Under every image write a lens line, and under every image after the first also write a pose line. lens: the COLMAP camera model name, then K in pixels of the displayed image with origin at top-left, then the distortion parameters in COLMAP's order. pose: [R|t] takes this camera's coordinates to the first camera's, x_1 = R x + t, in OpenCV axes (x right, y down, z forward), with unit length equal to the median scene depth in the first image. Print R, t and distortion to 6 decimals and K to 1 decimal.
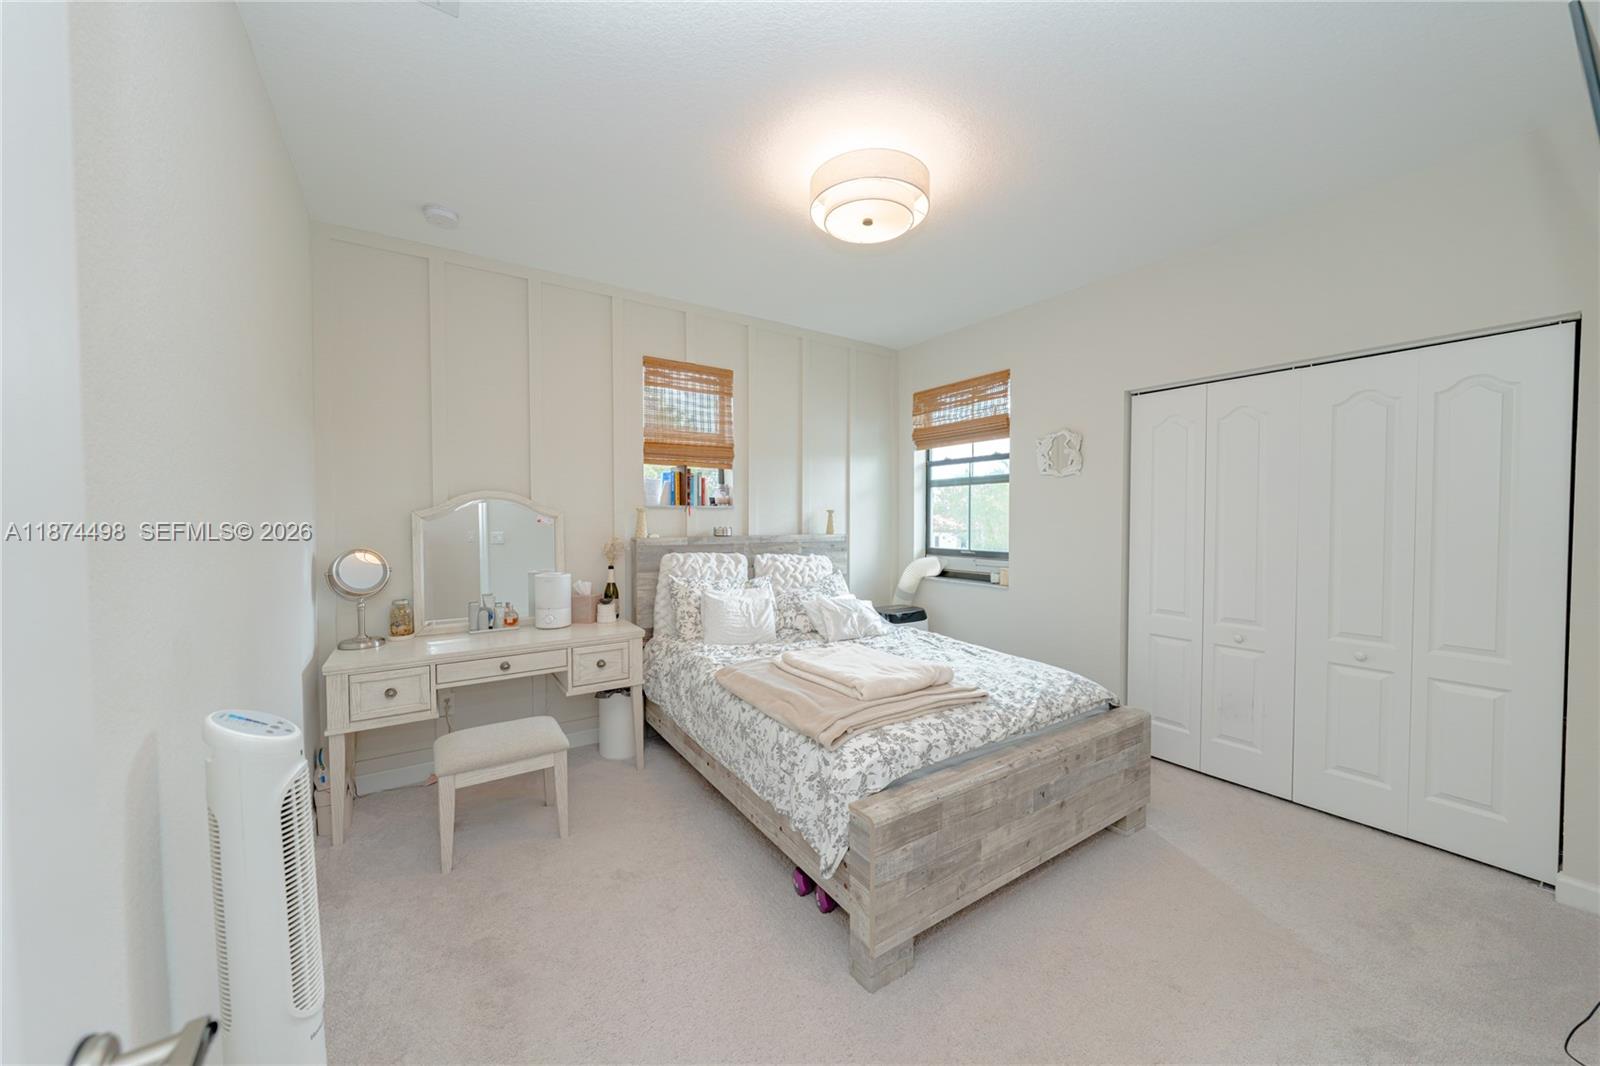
lens RADIAL K [[558.6, 0, 800.0], [0, 558.6, 533.0], [0, 0, 1]] dist [0.000285, -0.000031]
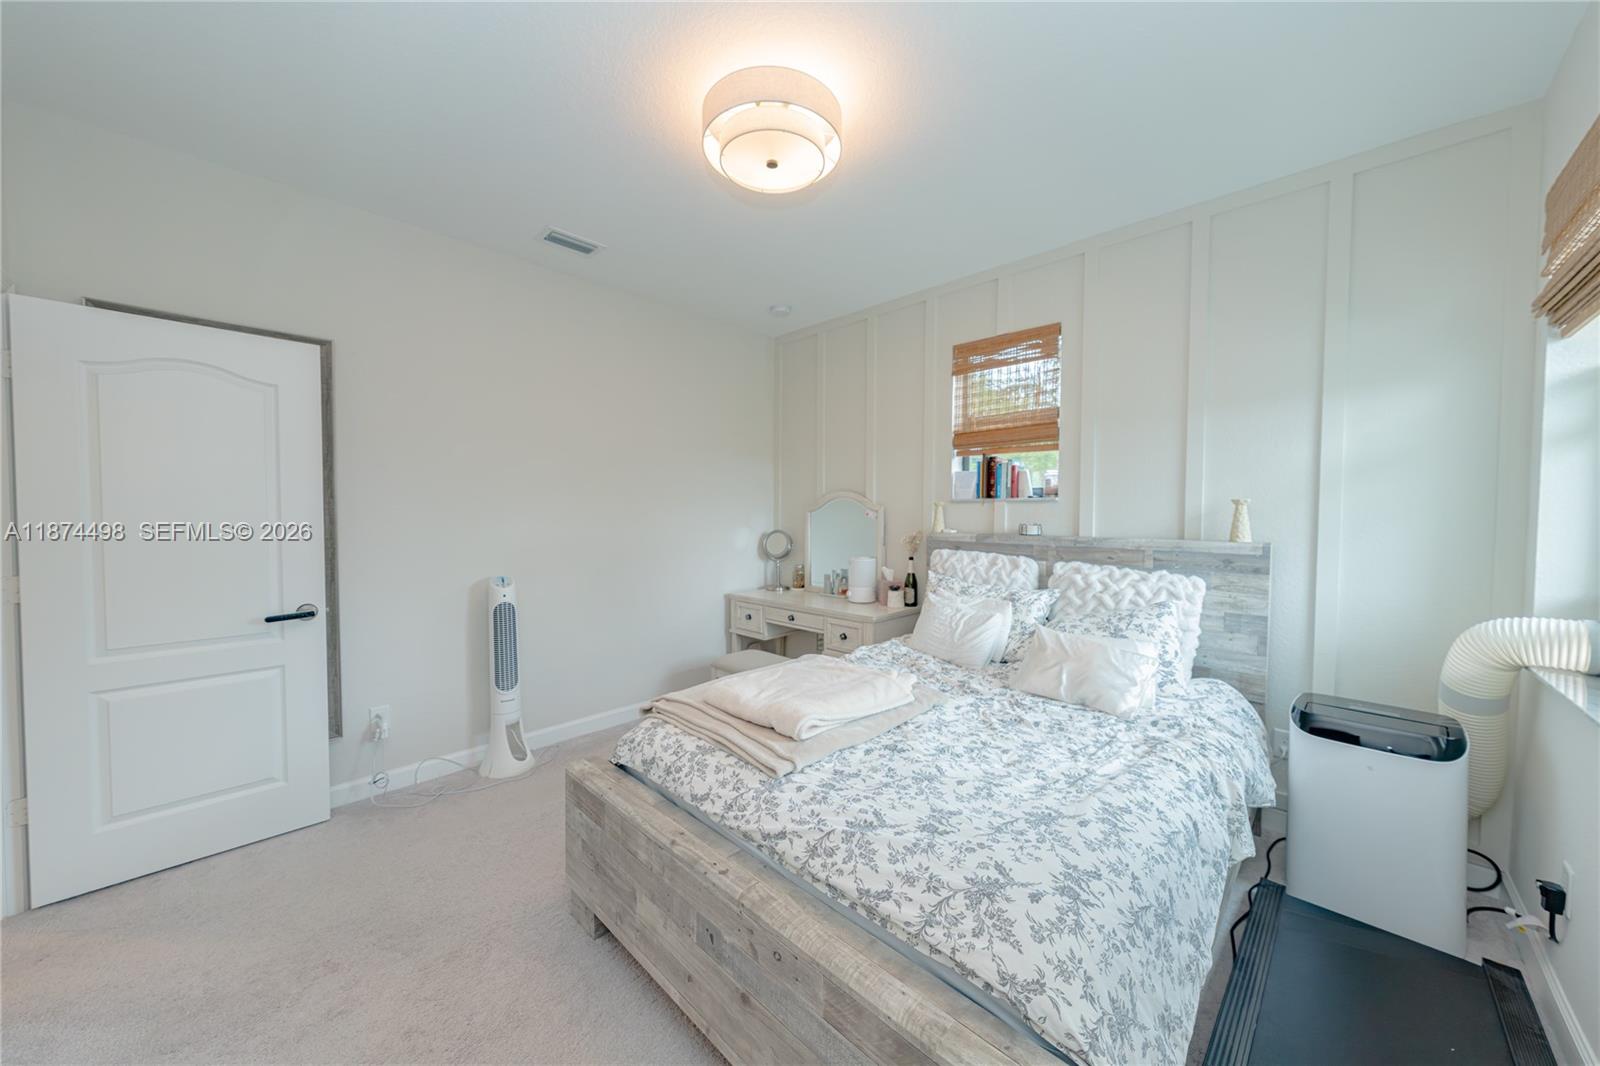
lens RADIAL K [[549.0, 0, 809.8], [0, 549.0, 528.8], [0, 0, 1]] dist [-0.000168, -0.000160]
pose [[0.224108, 0.029771, -0.974109, 0.590545], [-0.030894, 0.999248, 0.023432, -0.012786], [0.974074, 0.024842, 0.224859, 0.529975]]
